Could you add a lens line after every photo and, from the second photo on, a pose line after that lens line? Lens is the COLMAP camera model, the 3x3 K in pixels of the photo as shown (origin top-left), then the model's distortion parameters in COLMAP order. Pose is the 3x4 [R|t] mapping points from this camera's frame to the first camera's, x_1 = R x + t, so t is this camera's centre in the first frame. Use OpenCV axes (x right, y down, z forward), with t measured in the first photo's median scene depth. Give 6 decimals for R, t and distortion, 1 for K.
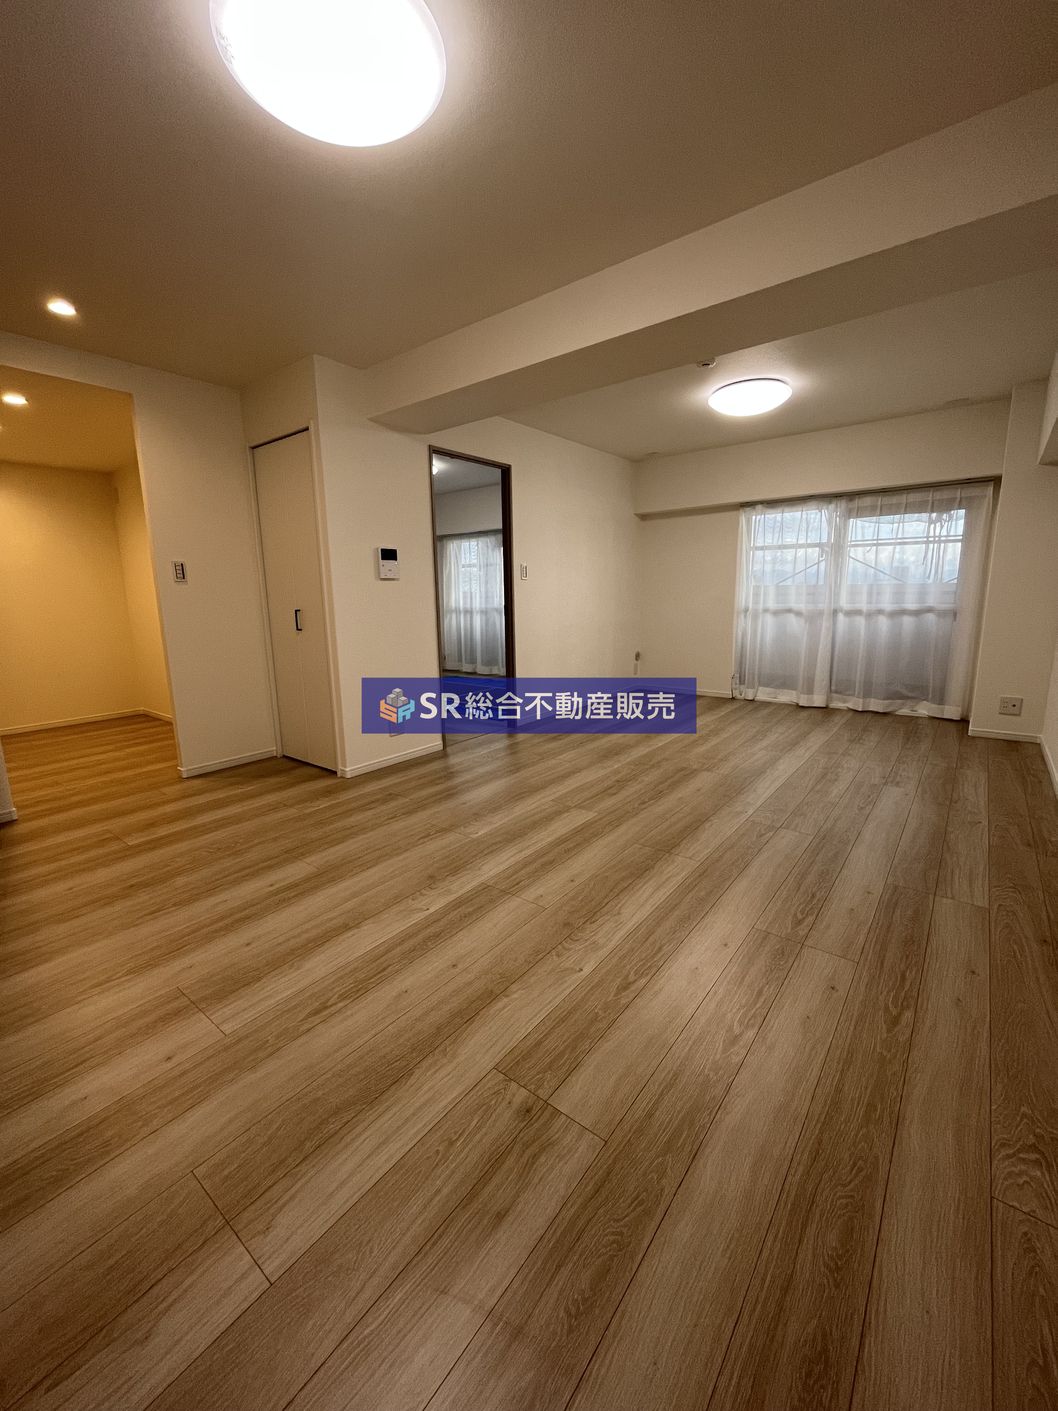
lens RADIAL K [[573.2, 0, 520.3], [0, 573.2, 700.3], [0, 0, 1]] dist [-0.000574, -0.000189]
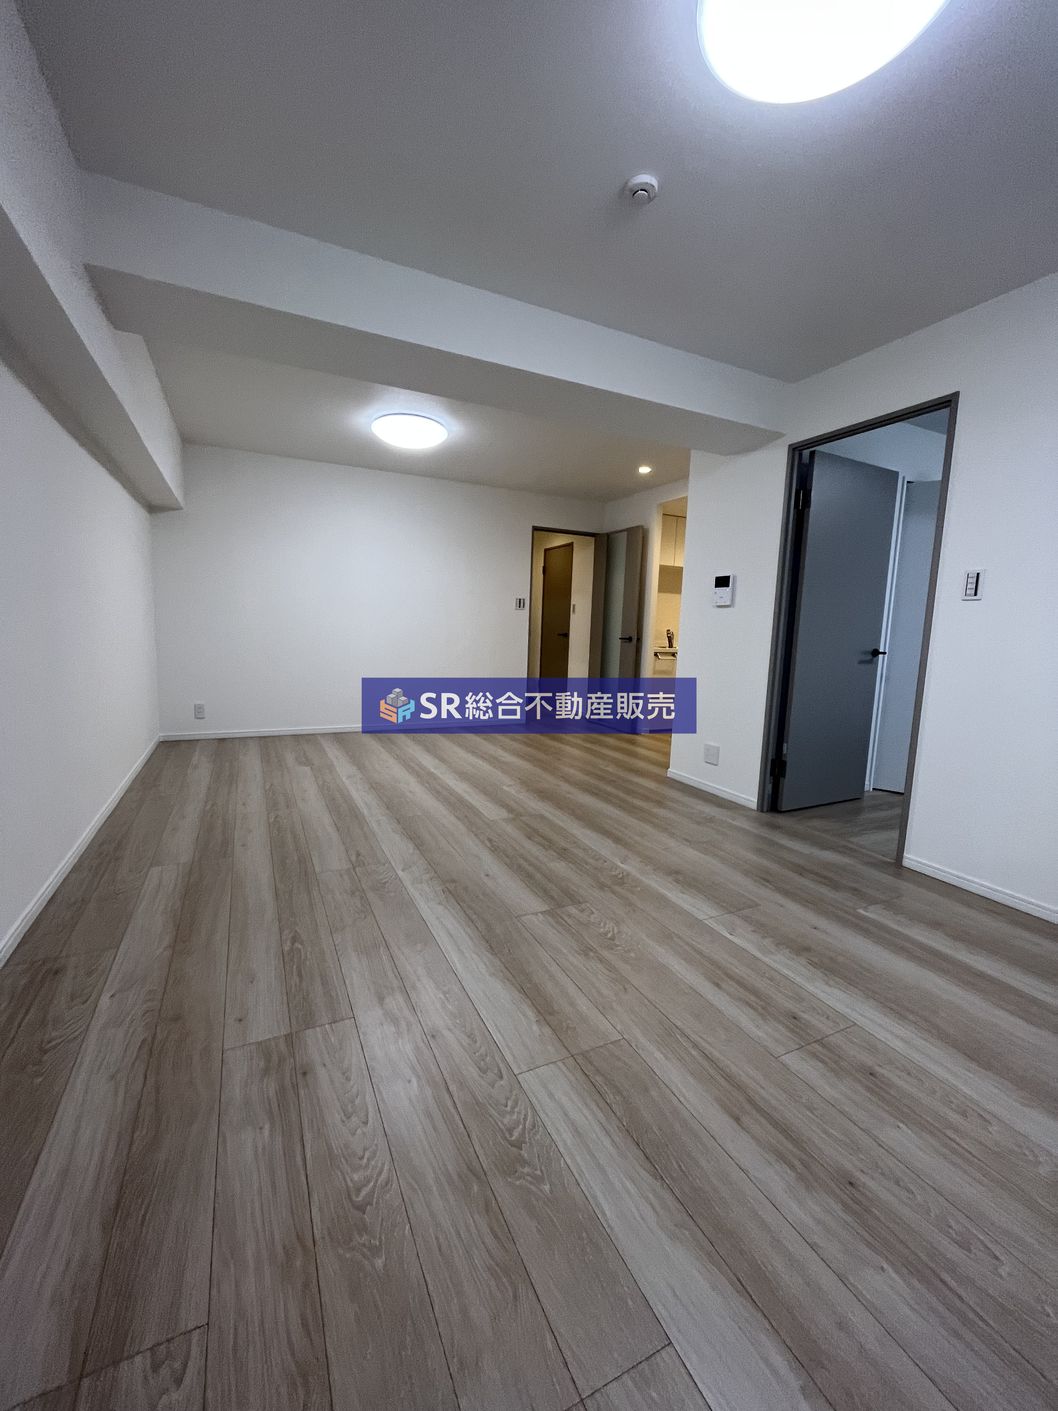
lens RADIAL K [[573.2, 0, 529.4], [0, 573.2, 707.4], [0, 0, 1]] dist [-0.000574, -0.000189]
pose [[-0.429182, 0.130496, -0.893741, 0.935576], [-0.193666, 0.953198, 0.232177, -0.238085], [0.882211, 0.272733, -0.383823, 1.285264]]
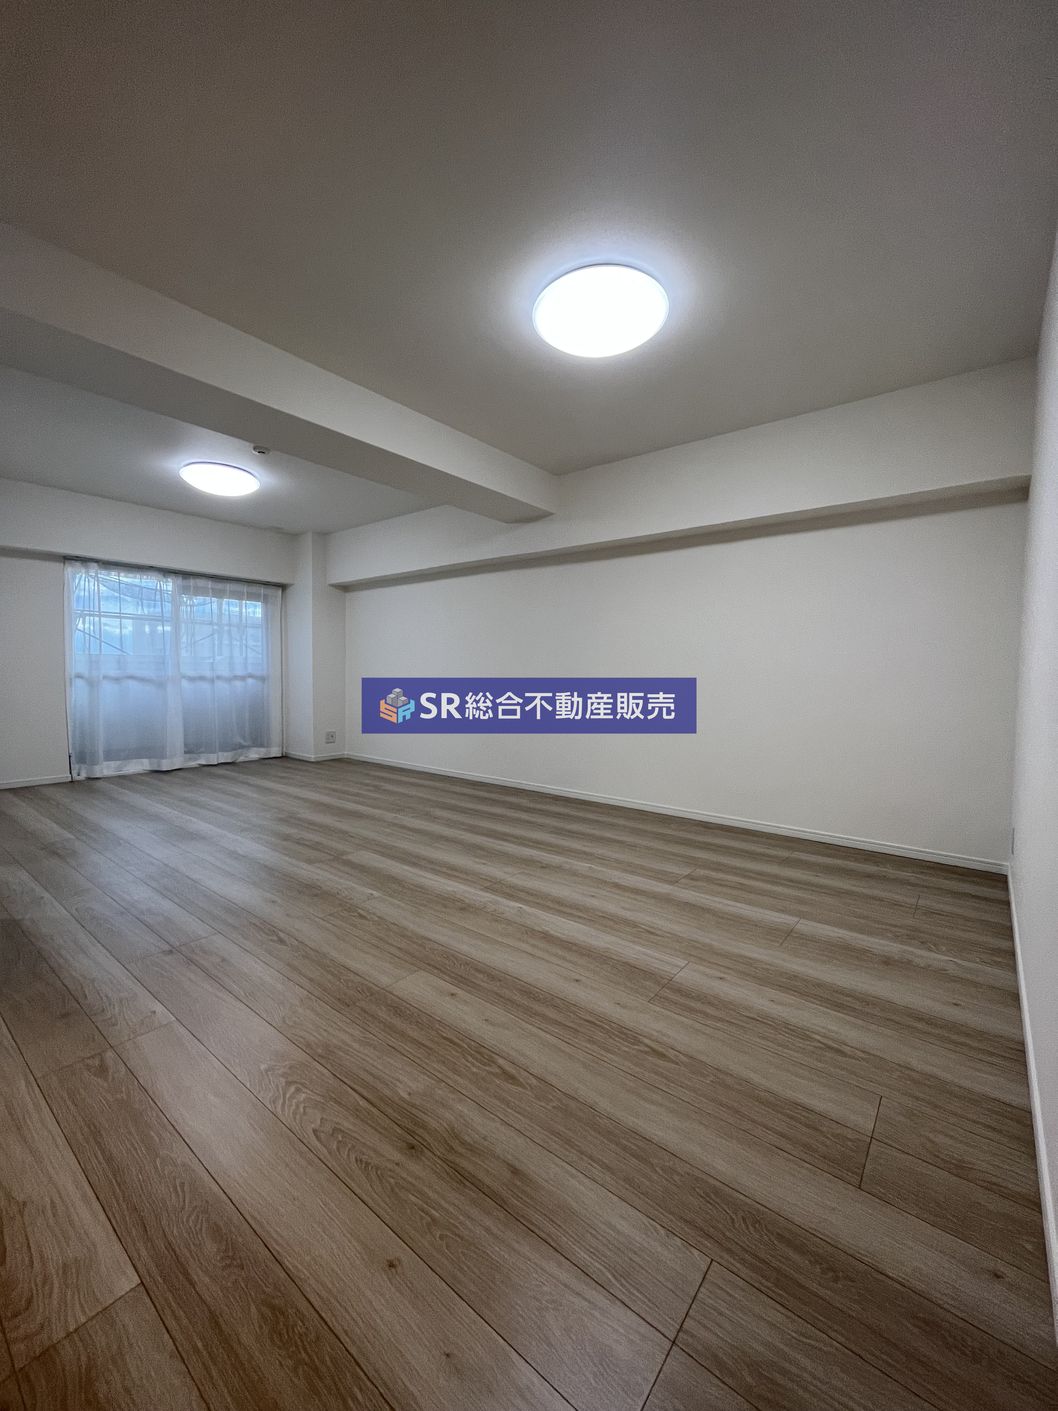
lens RADIAL K [[573.2, 0, 525.9], [0, 573.2, 707.5], [0, 0, 1]] dist [-0.000574, -0.000189]
pose [[0.004197, -0.046877, 0.998892, -0.837473], [0.178313, 0.982927, 0.045378, -0.053705], [-0.983965, 0.177925, 0.012484, 0.579845]]
